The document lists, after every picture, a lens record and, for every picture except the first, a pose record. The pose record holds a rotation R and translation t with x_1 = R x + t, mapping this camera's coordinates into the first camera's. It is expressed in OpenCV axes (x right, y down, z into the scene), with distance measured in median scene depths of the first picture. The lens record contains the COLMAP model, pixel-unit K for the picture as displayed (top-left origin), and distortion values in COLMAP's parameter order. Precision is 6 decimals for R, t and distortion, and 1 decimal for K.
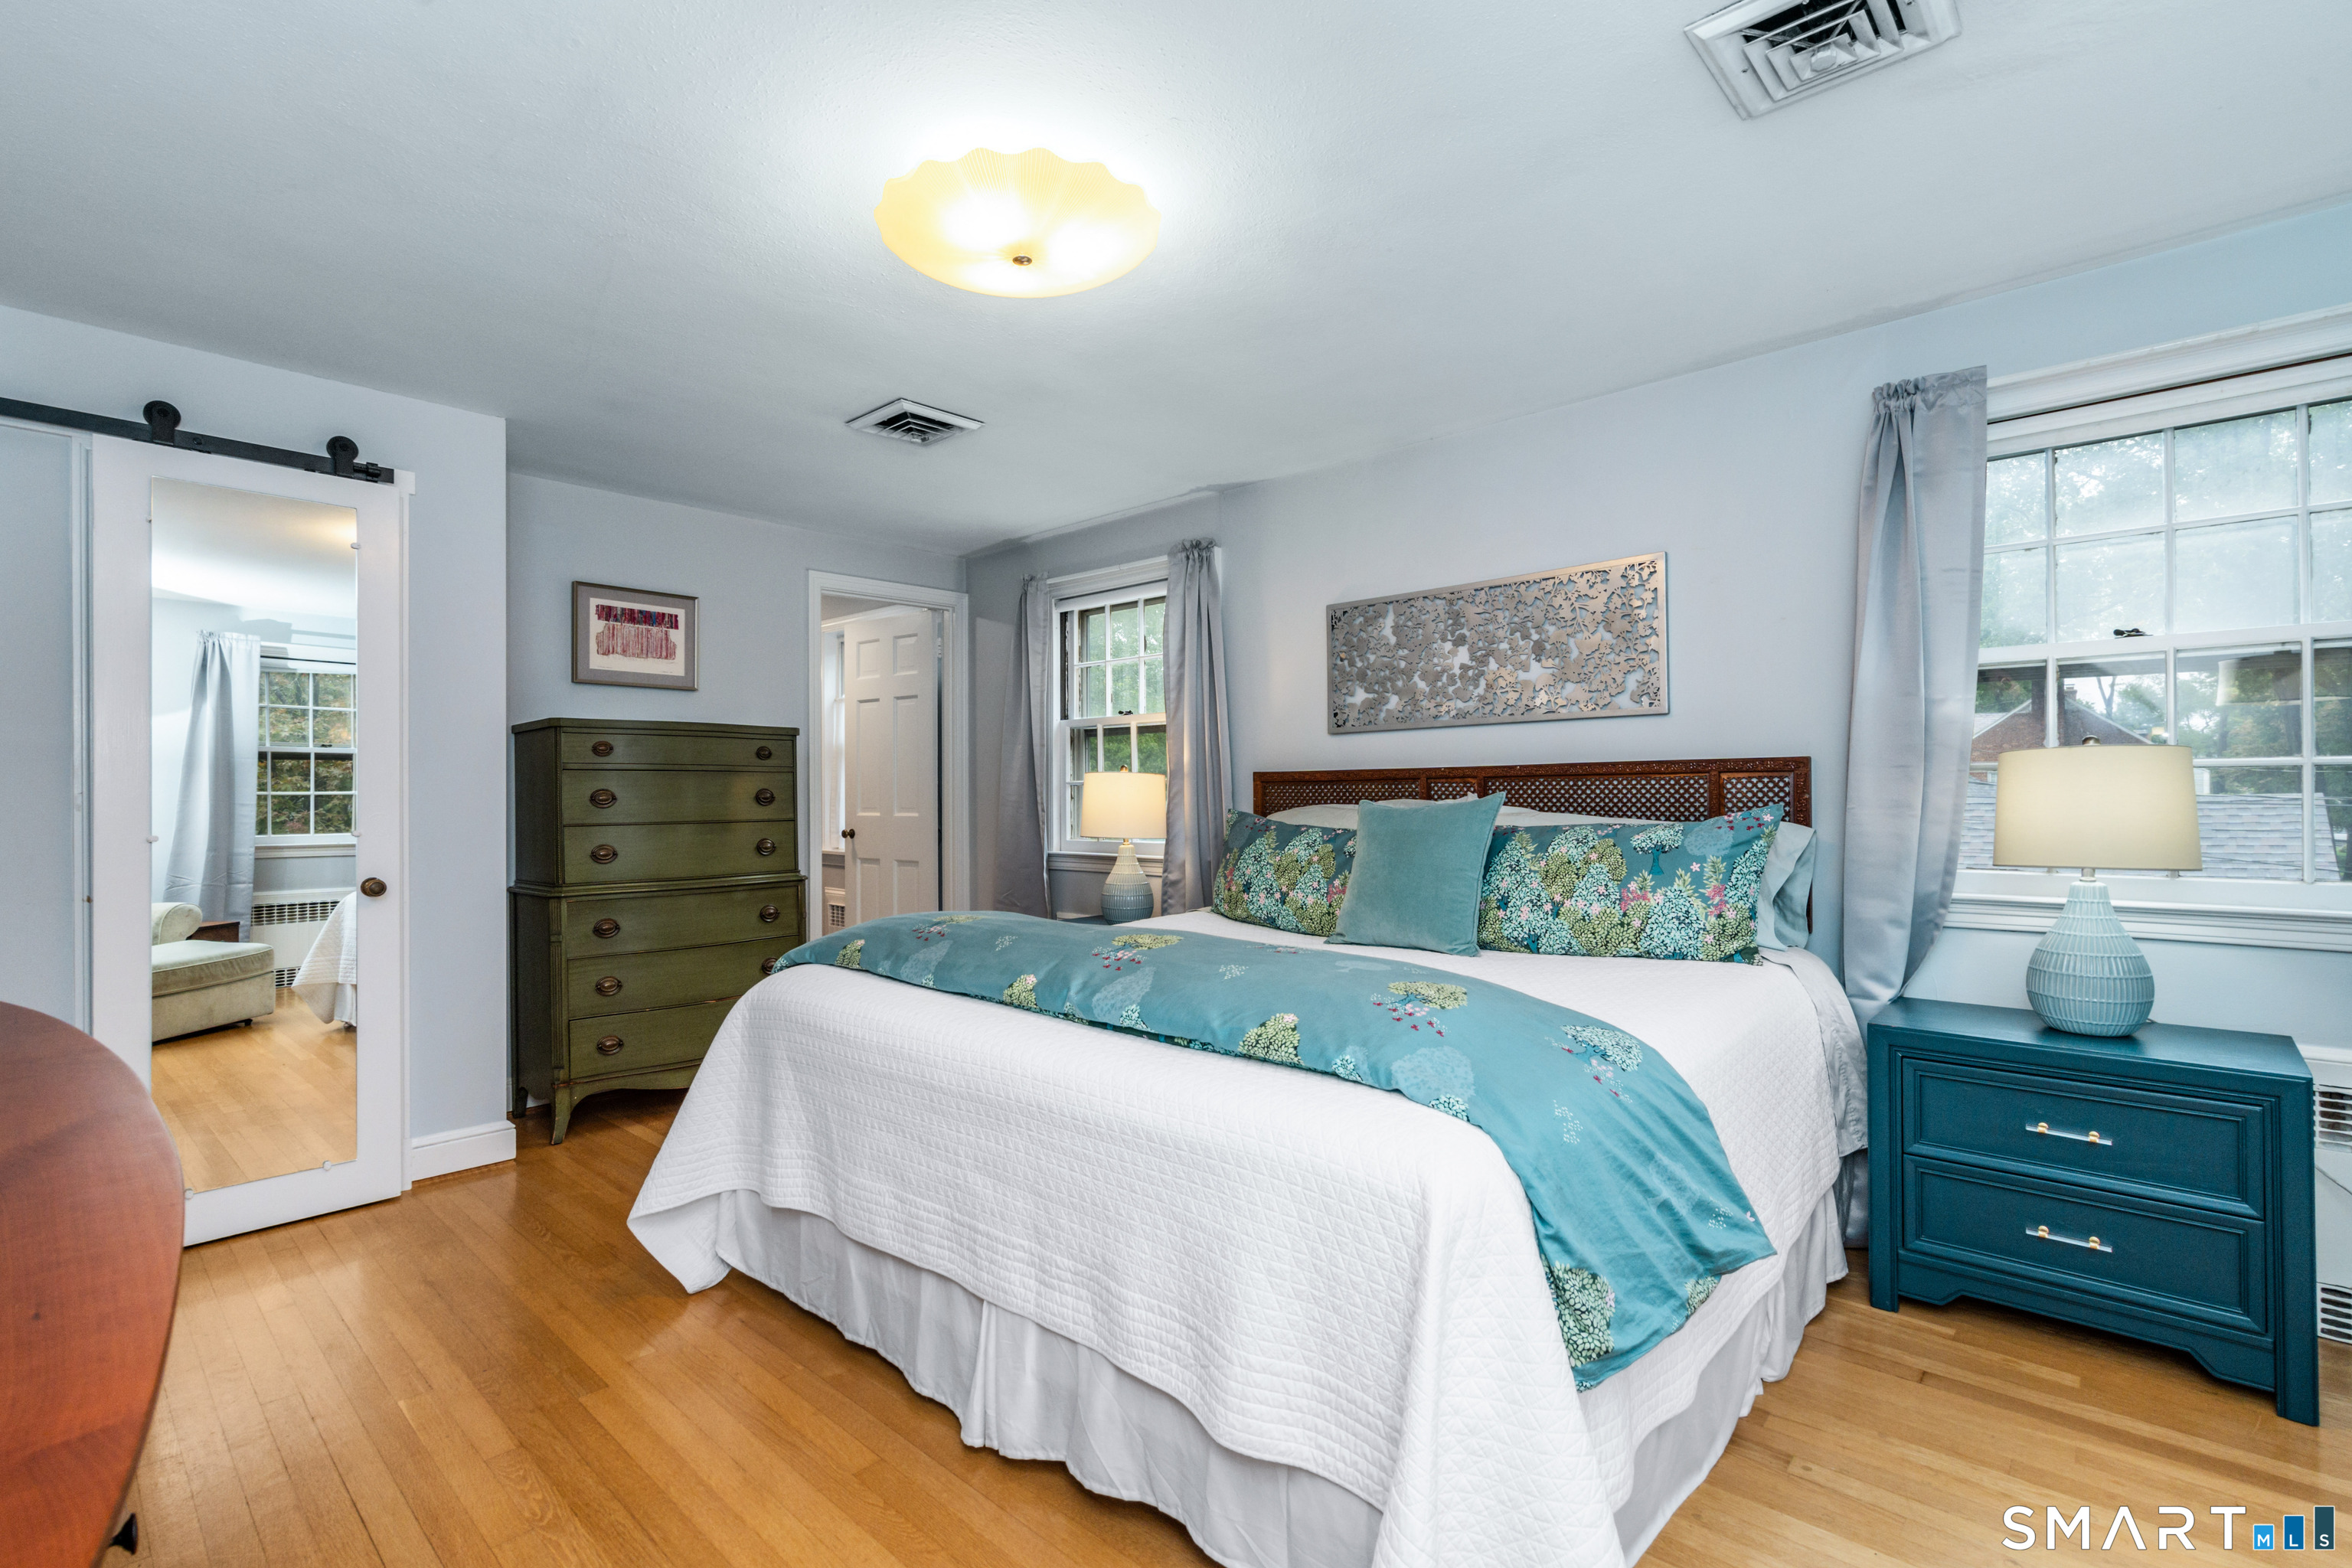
lens RADIAL K [[1074.5, 0, 1174.1], [0, 1074.5, 786.4], [0, 0, 1]] dist [0.000885, 0.000456]
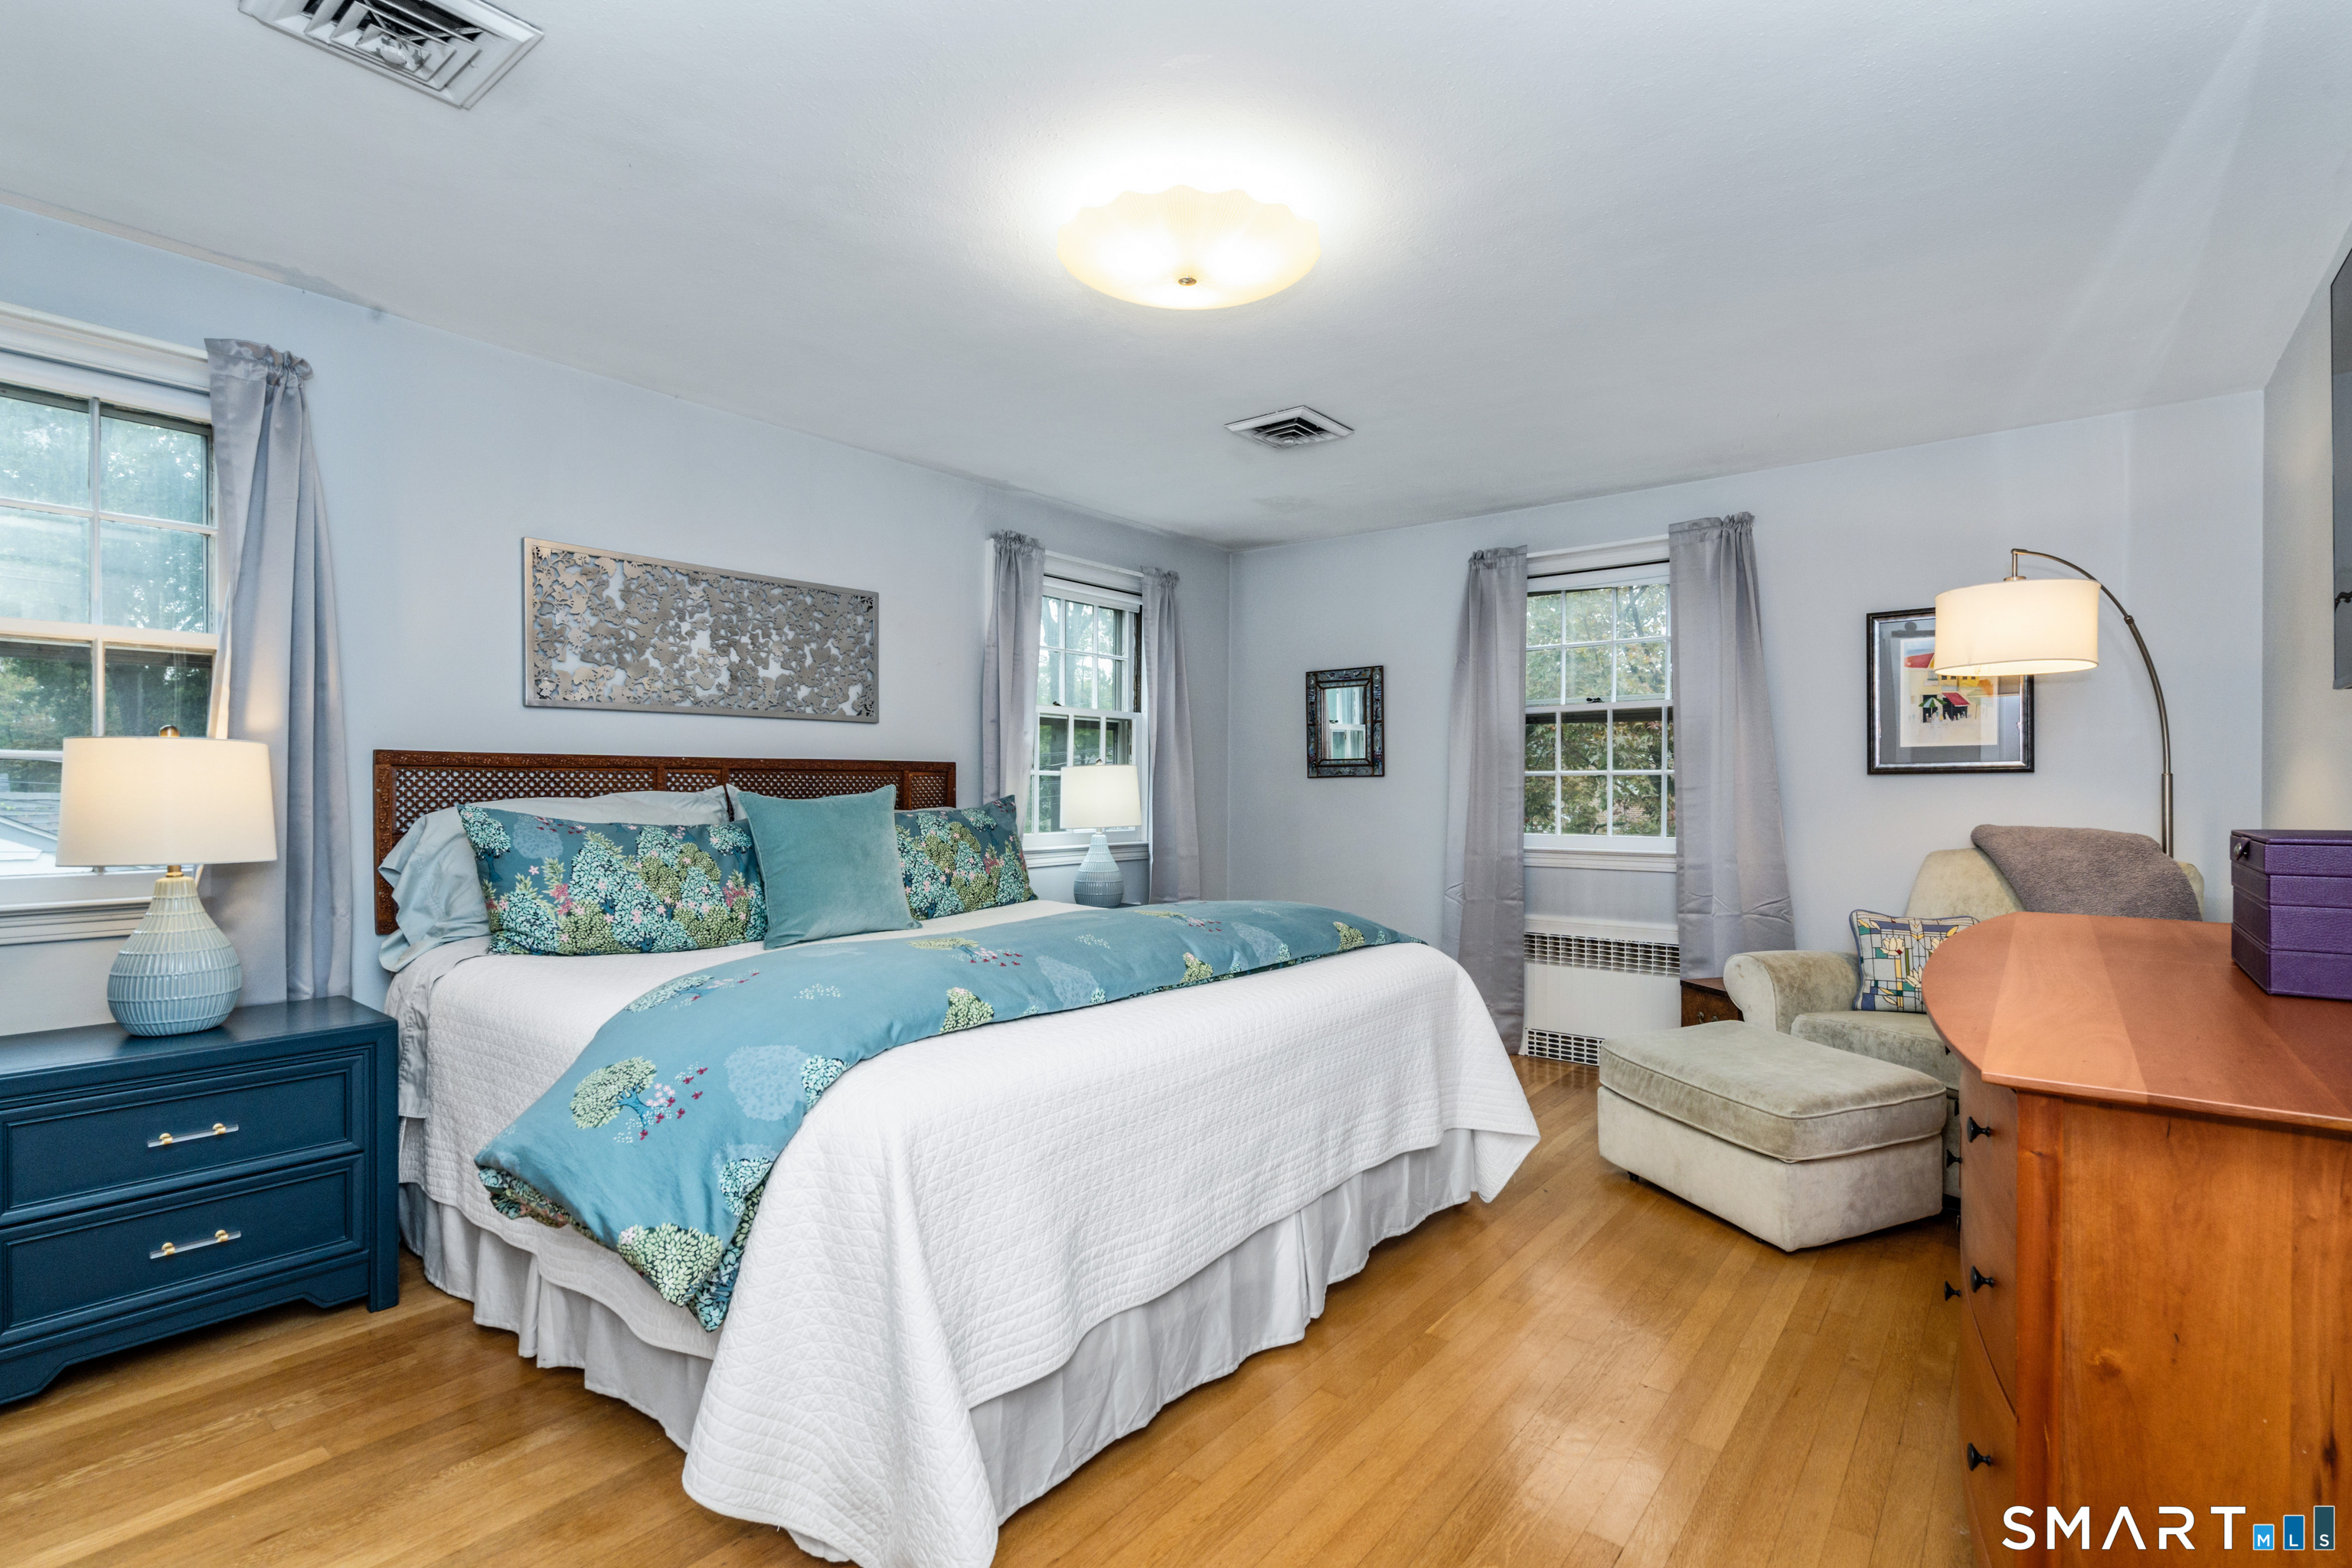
lens RADIAL K [[1074.5, 0, 1174.1], [0, 1074.5, 786.4], [0, 0, 1]] dist [0.000885, 0.000456]
pose [[-0.059376, 0.006036, 0.998217, -0.679486], [-0.011377, 0.999913, -0.006723, 0.008997], [-0.998171, -0.011756, -0.059302, 0.612735]]
